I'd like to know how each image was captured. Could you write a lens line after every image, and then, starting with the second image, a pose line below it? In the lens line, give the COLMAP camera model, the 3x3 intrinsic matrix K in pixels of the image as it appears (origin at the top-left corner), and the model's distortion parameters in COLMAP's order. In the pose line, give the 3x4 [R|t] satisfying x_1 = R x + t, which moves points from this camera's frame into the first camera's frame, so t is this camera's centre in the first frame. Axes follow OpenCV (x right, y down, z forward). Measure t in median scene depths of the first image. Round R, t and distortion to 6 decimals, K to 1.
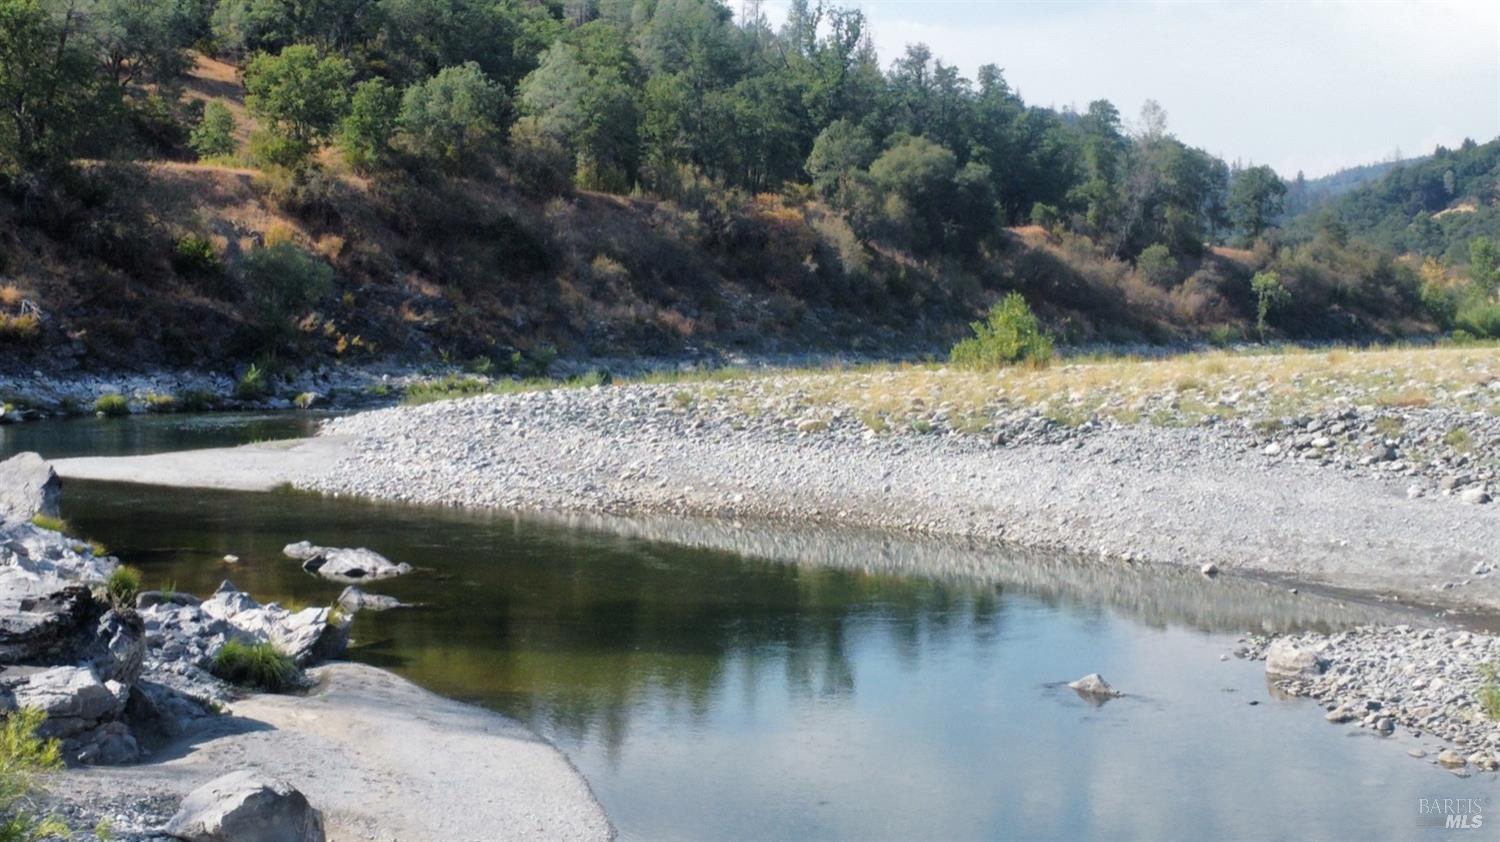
lens RADIAL K [[1144.3, 0, 750.1], [0, 1144.3, 420.6], [0, 0, 1]] dist [-0.011126, 0.015076]
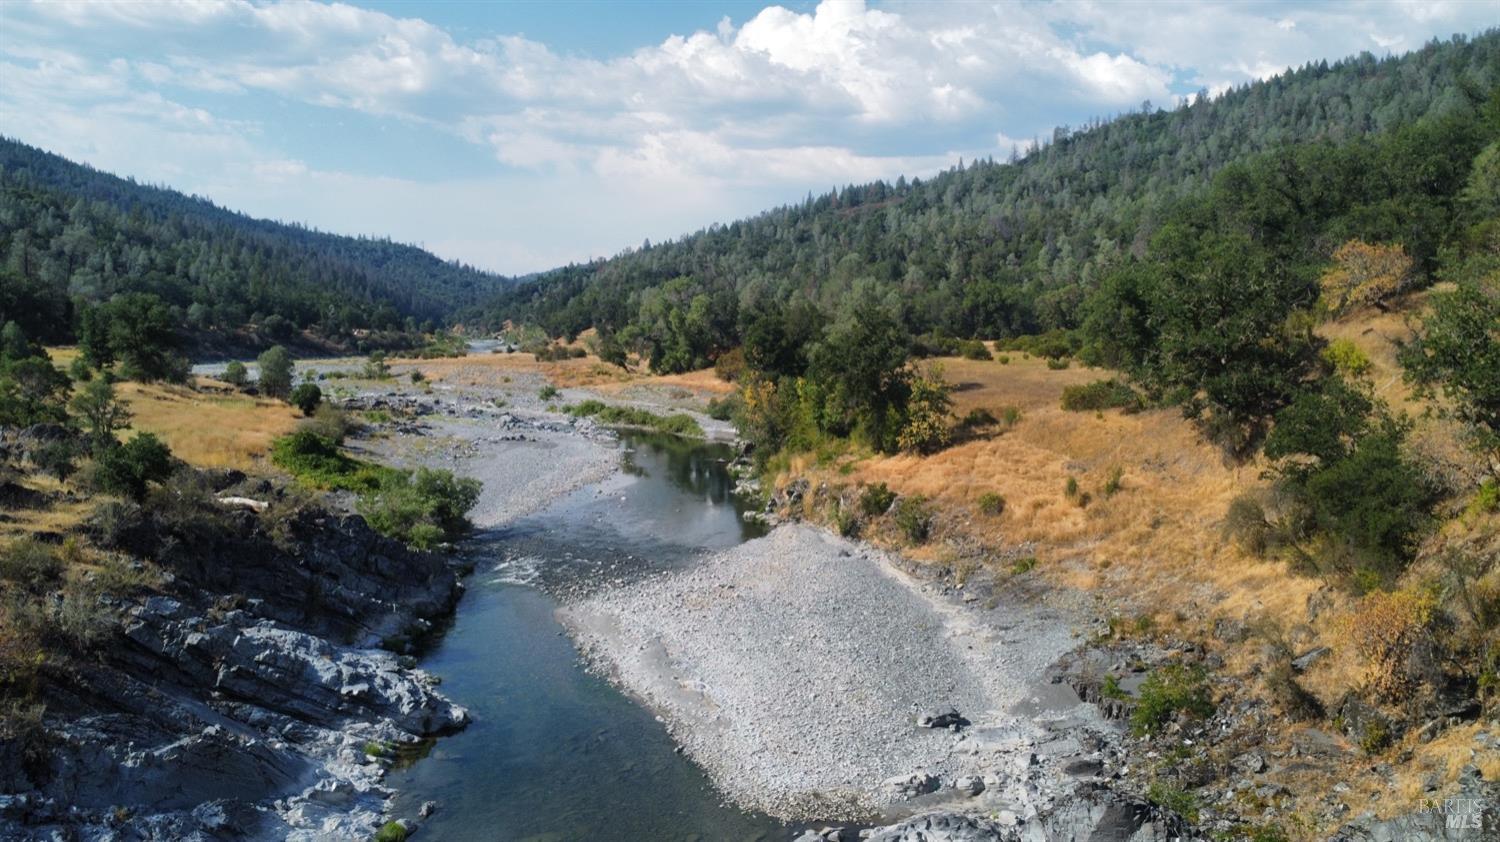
lens RADIAL K [[1144.3, 0, 749.5], [0, 1144.3, 420.5], [0, 0, 1]] dist [-0.011126, 0.015076]
pose [[0.942891, -0.029558, 0.331788, 0.455285], [0.031975, 0.999487, -0.001826, 0.298774], [-0.331564, 0.012331, 0.943352, -4.584214]]
